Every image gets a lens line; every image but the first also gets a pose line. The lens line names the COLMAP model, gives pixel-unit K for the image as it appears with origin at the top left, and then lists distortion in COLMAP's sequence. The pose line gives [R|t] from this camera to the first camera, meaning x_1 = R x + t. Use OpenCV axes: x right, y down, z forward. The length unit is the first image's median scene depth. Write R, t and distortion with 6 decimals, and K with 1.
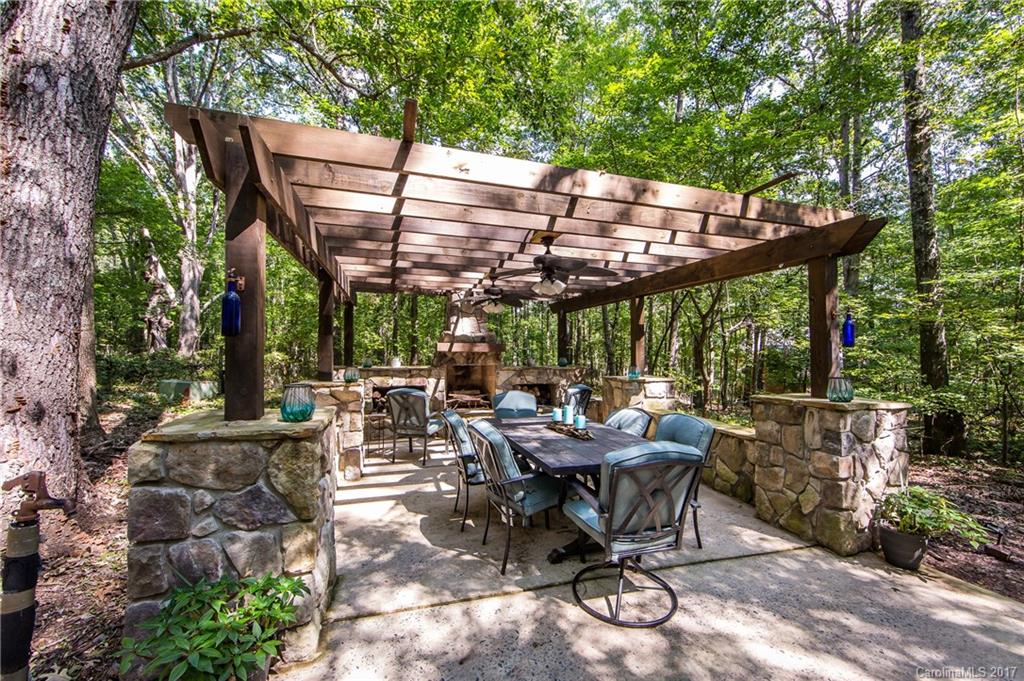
lens RADIAL K [[405.5, 0, 516.9], [0, 405.5, 339.3], [0, 0, 1]] dist [0.000443, 0.000074]
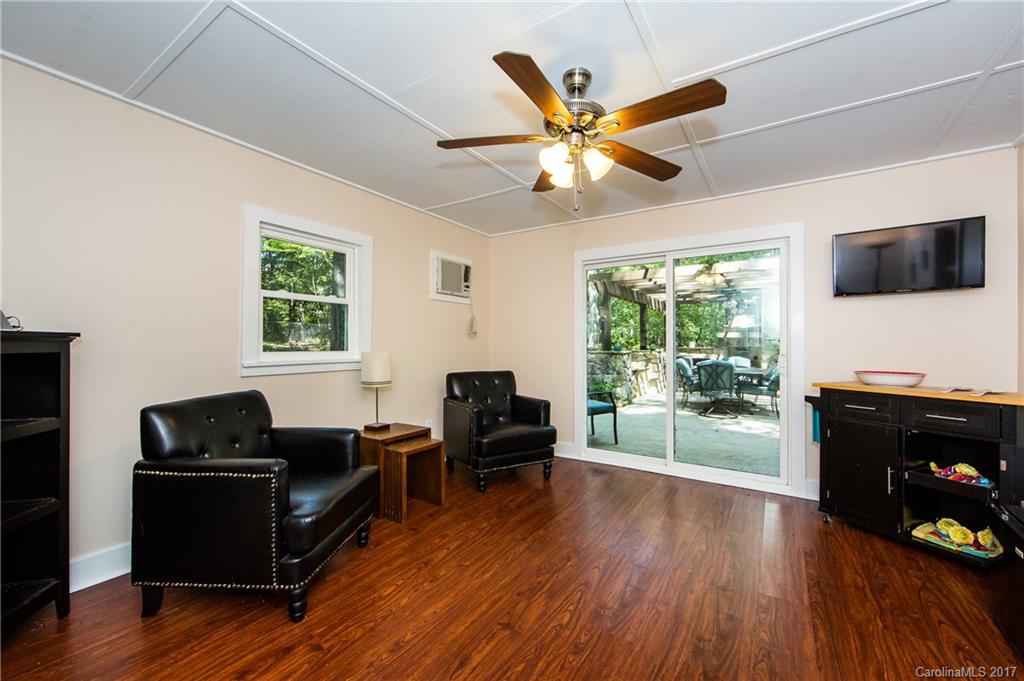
lens RADIAL K [[405.5, 0, 516.9], [0, 405.5, 339.3], [0, 0, 1]] dist [0.000443, 0.000074]
pose [[0.647248, -0.011085, -0.762199, 0.508413], [0.023596, 0.999706, 0.005498, 0.008678], [0.761914, -0.021544, 0.647320, -0.637474]]
